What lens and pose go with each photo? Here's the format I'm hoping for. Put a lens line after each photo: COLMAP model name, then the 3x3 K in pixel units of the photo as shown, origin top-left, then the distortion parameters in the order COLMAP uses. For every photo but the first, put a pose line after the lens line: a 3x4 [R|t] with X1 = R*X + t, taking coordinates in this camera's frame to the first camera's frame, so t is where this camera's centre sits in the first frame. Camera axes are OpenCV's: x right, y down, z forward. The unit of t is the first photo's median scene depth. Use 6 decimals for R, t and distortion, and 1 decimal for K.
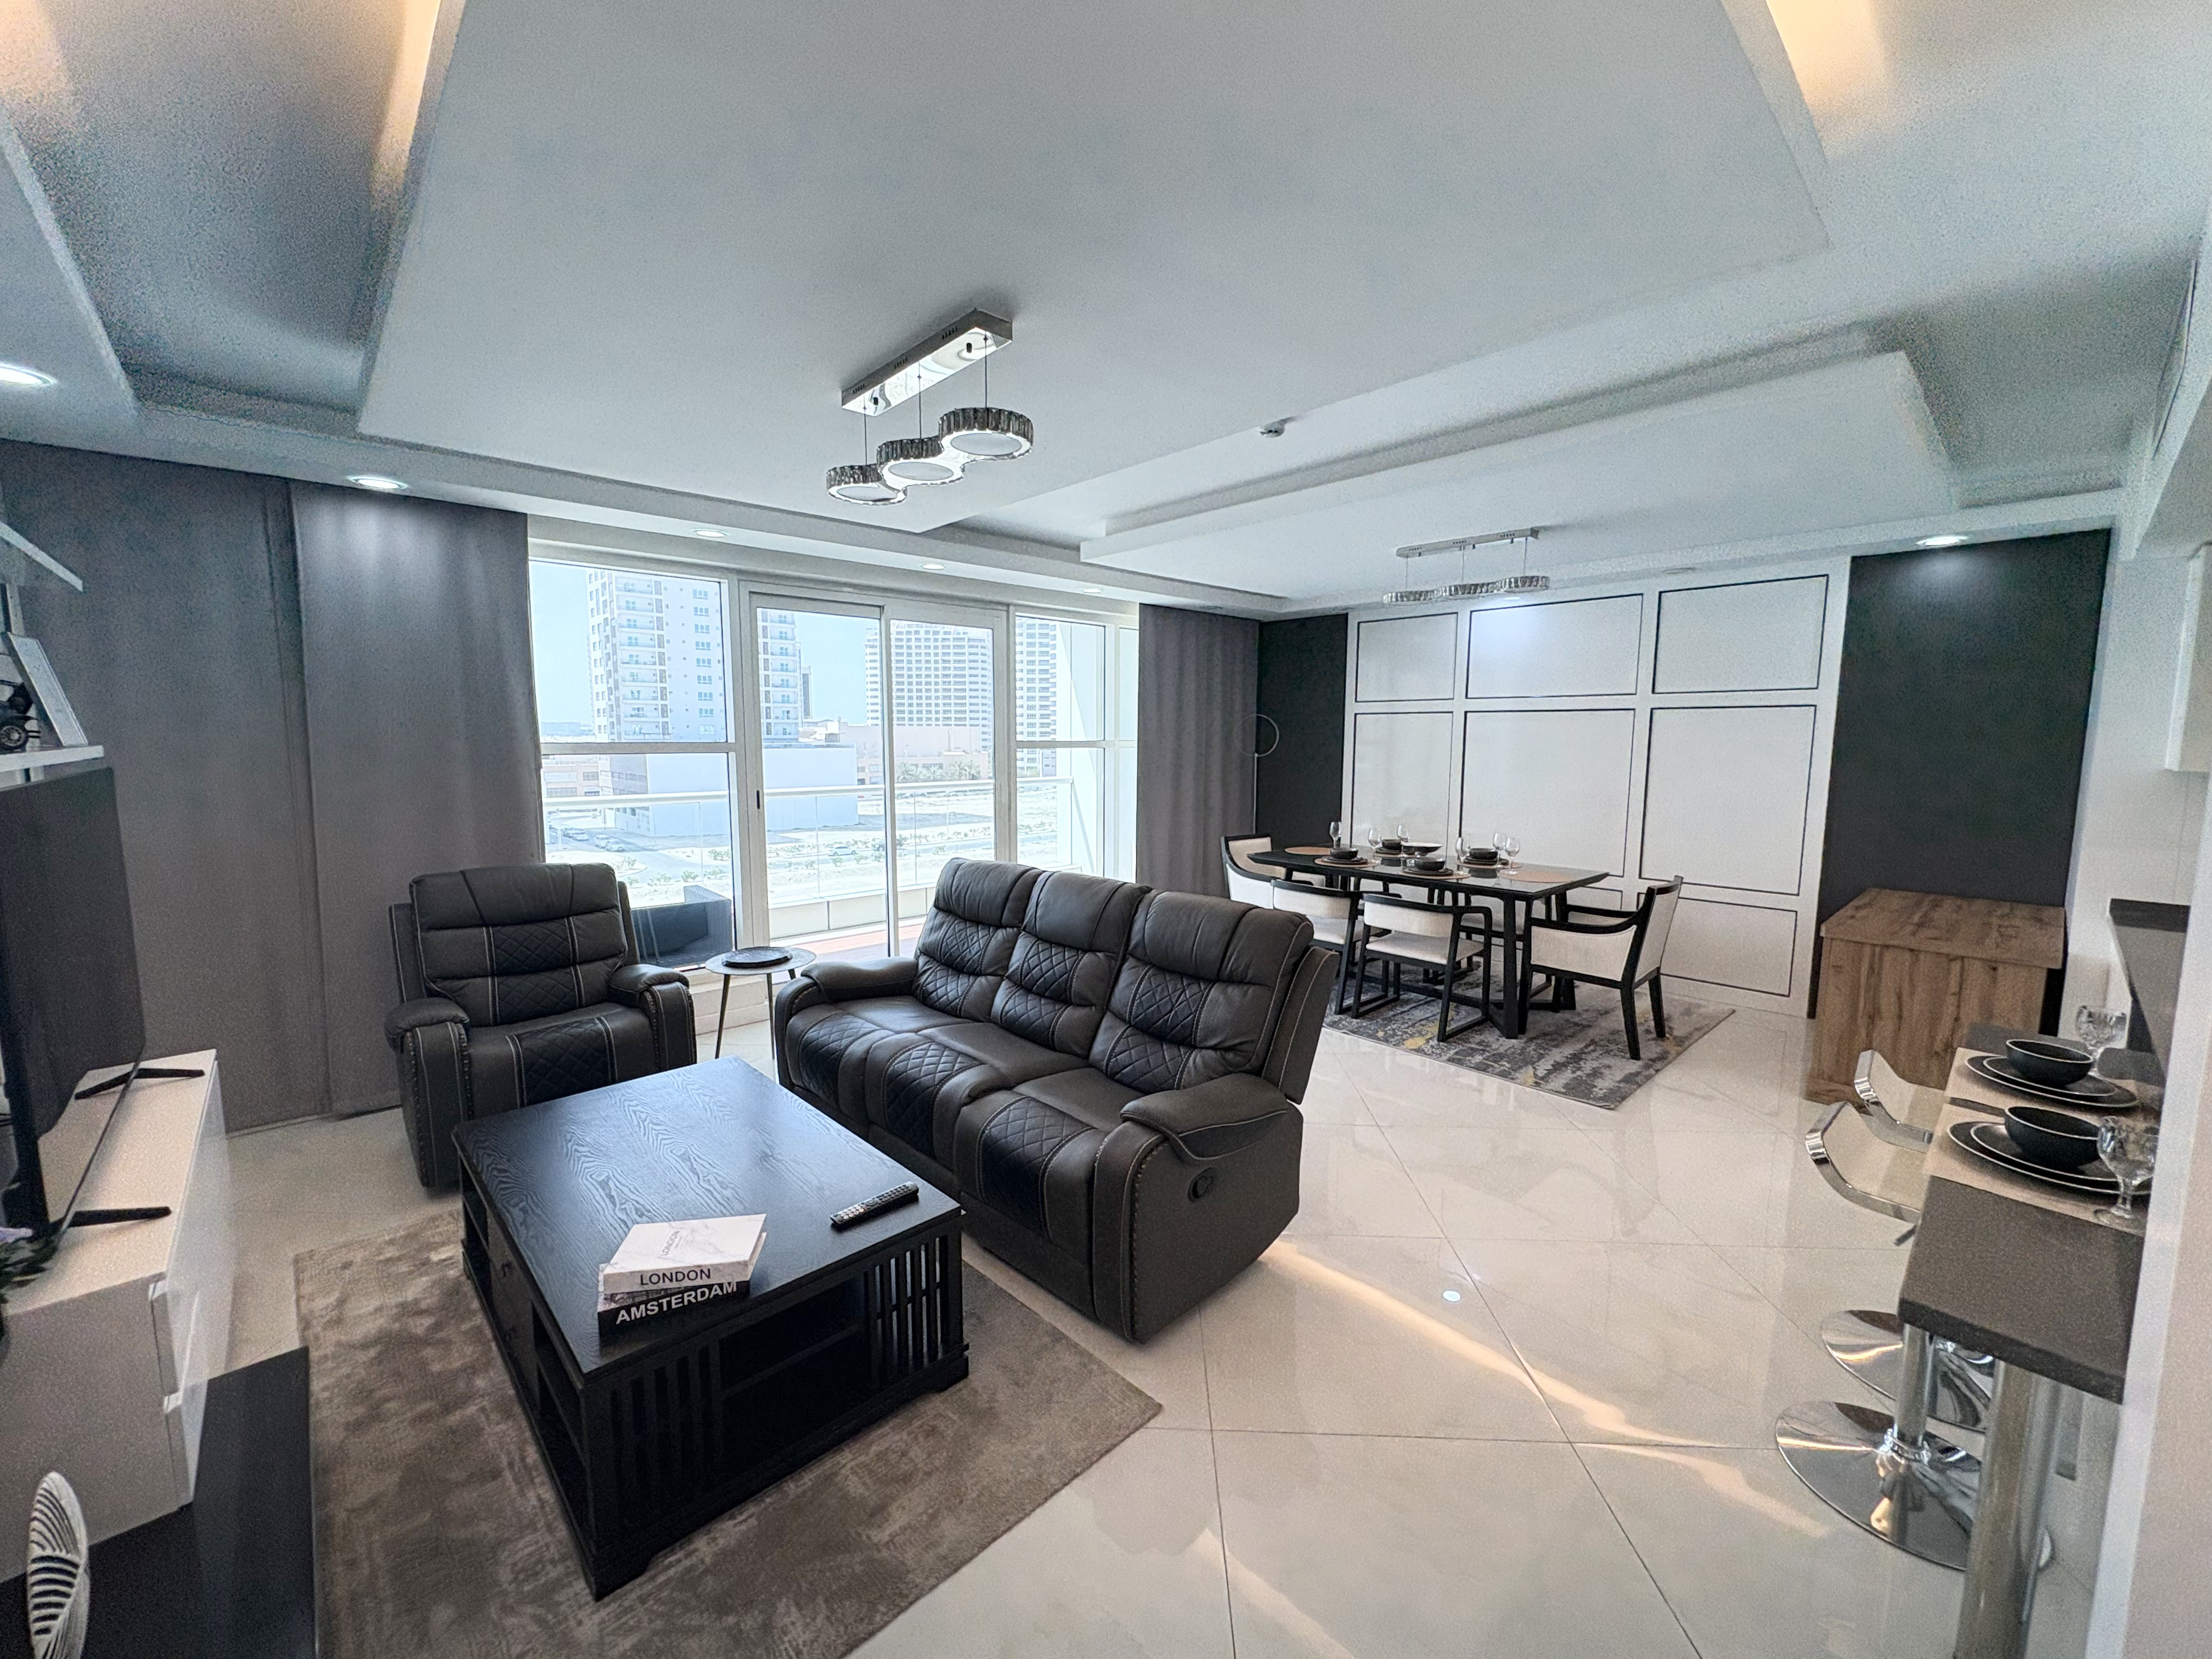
lens RADIAL K [[883.1, 0, 1106.0], [0, 883.1, 829.5], [0, 0, 1]] dist [-0.000550, -0.000005]
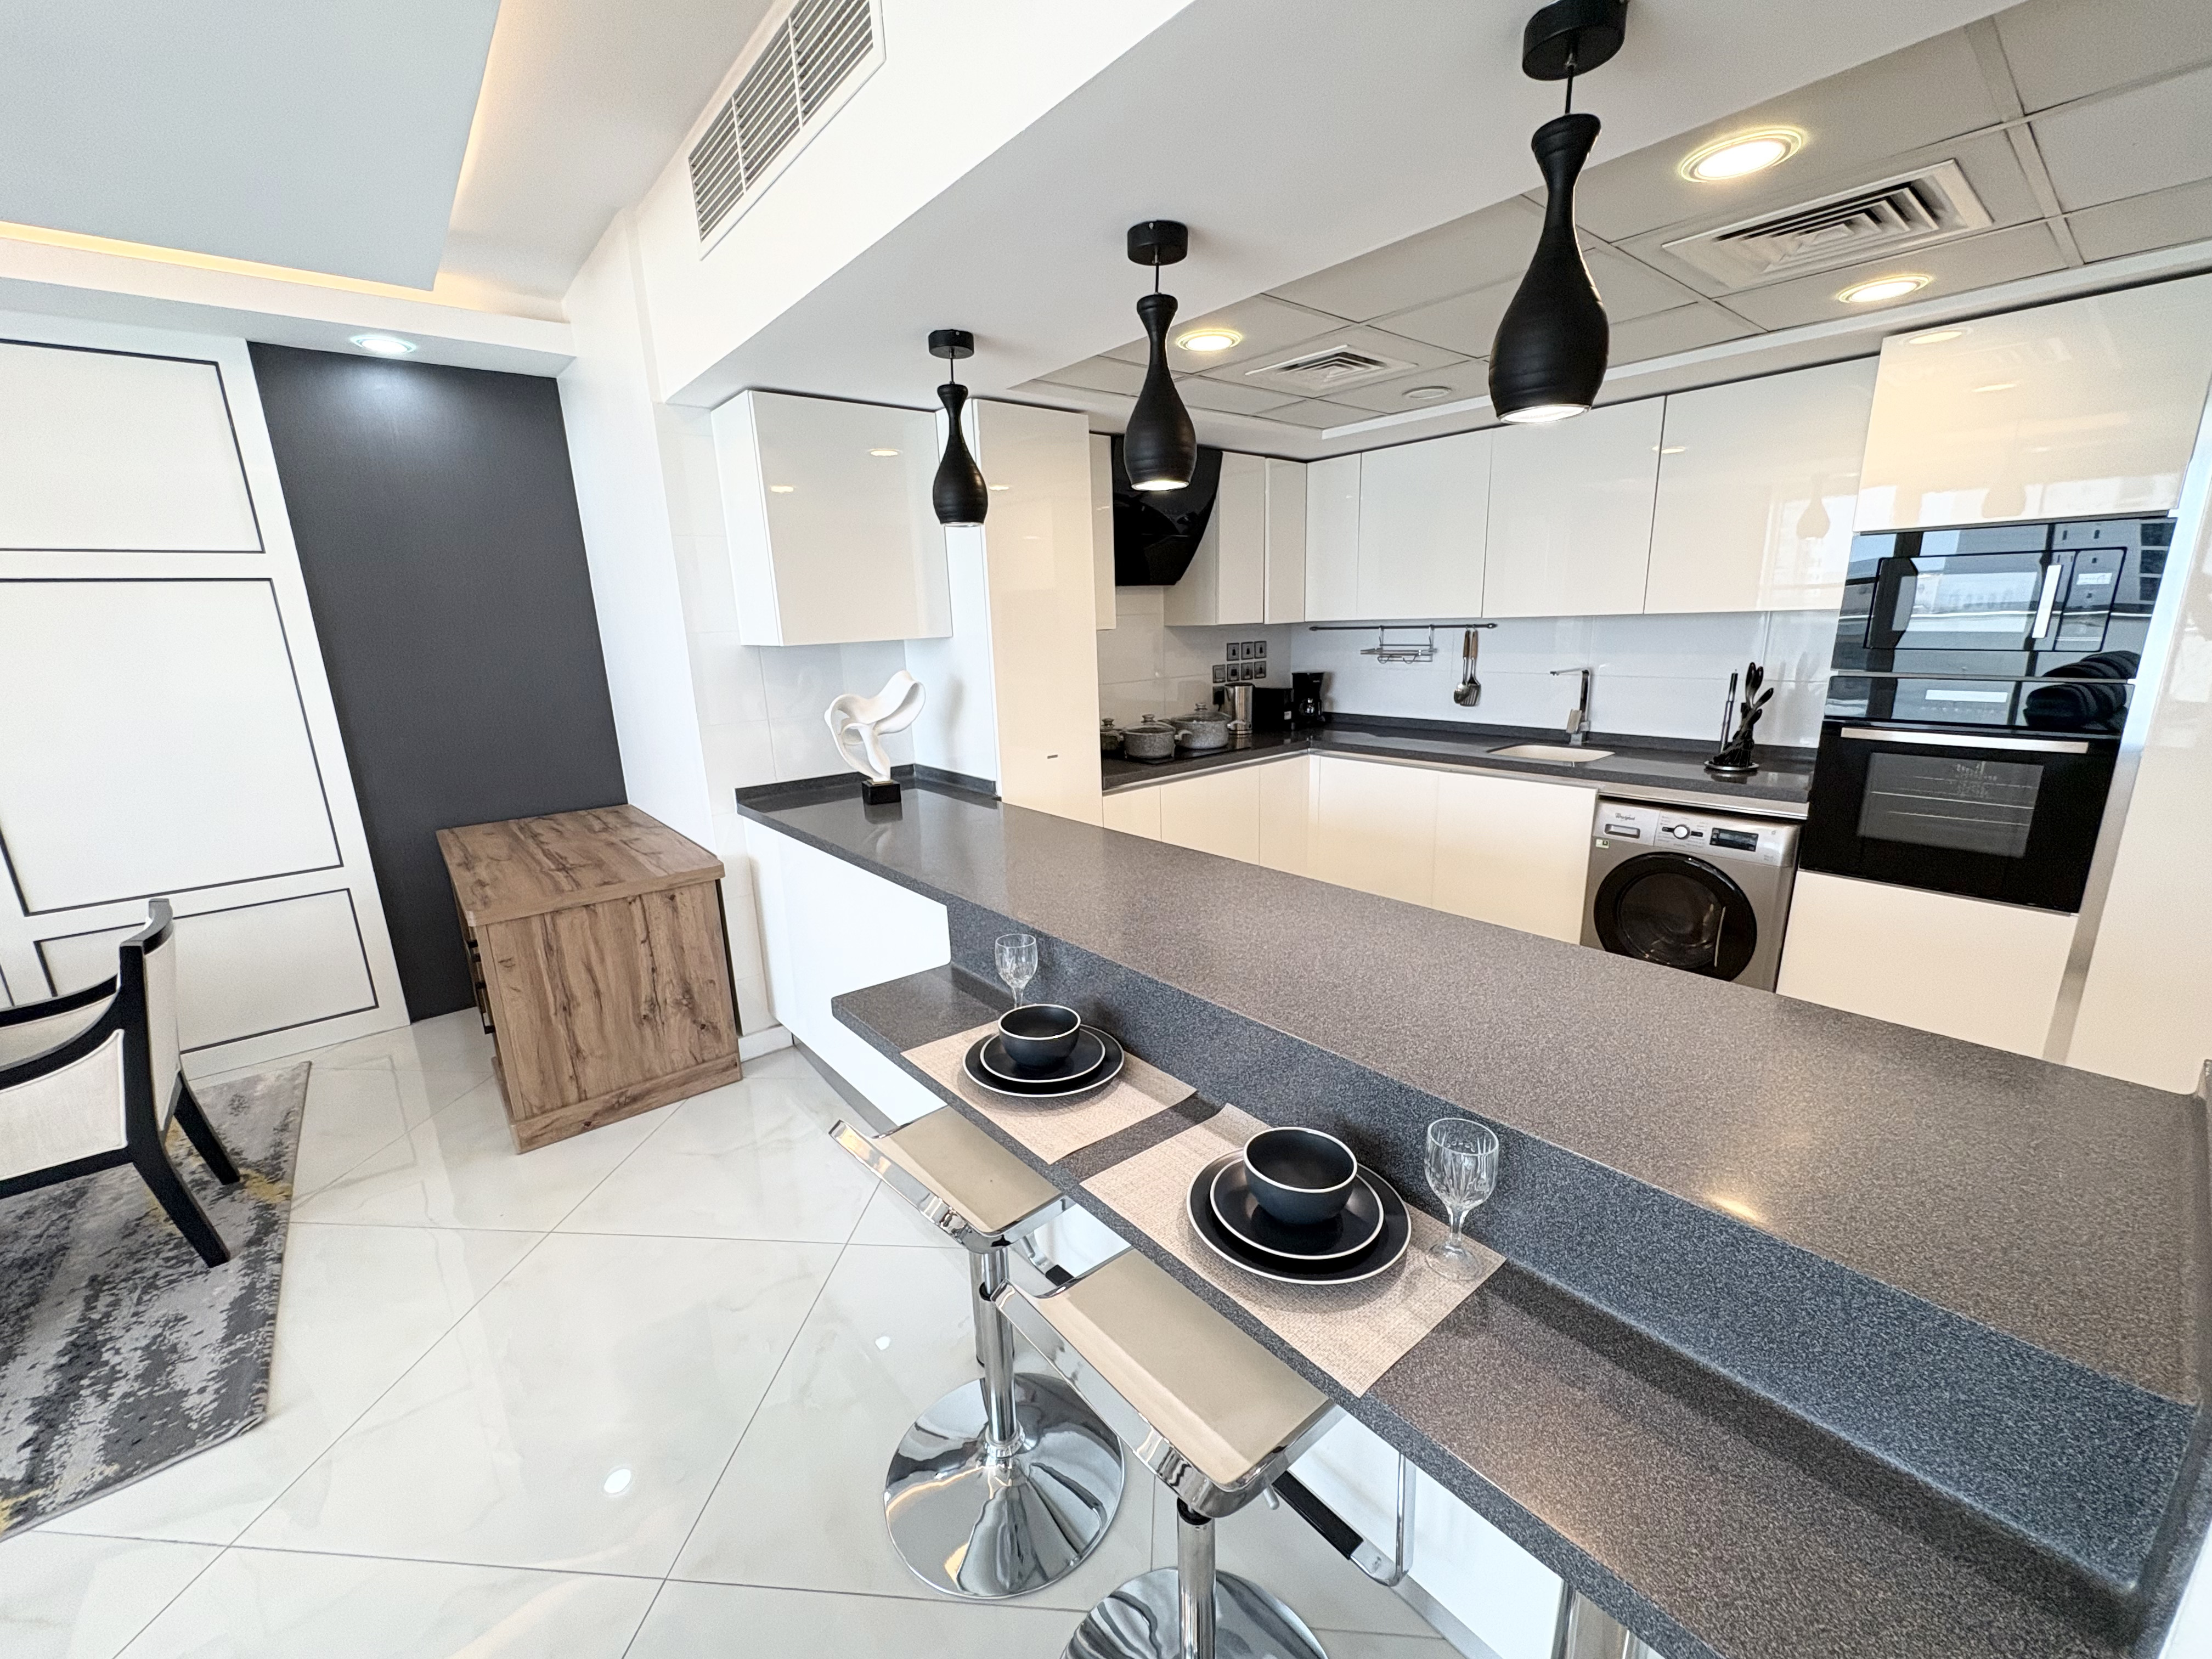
lens RADIAL K [[883.1, 0, 1106.0], [0, 883.1, 829.5], [0, 0, 1]] dist [-0.000550, -0.000005]
pose [[0.053495, -0.245174, 0.968002, 0.184940], [0.137460, 0.961970, 0.236049, -0.035321], [-0.989062, 0.120434, 0.085162, 0.404066]]
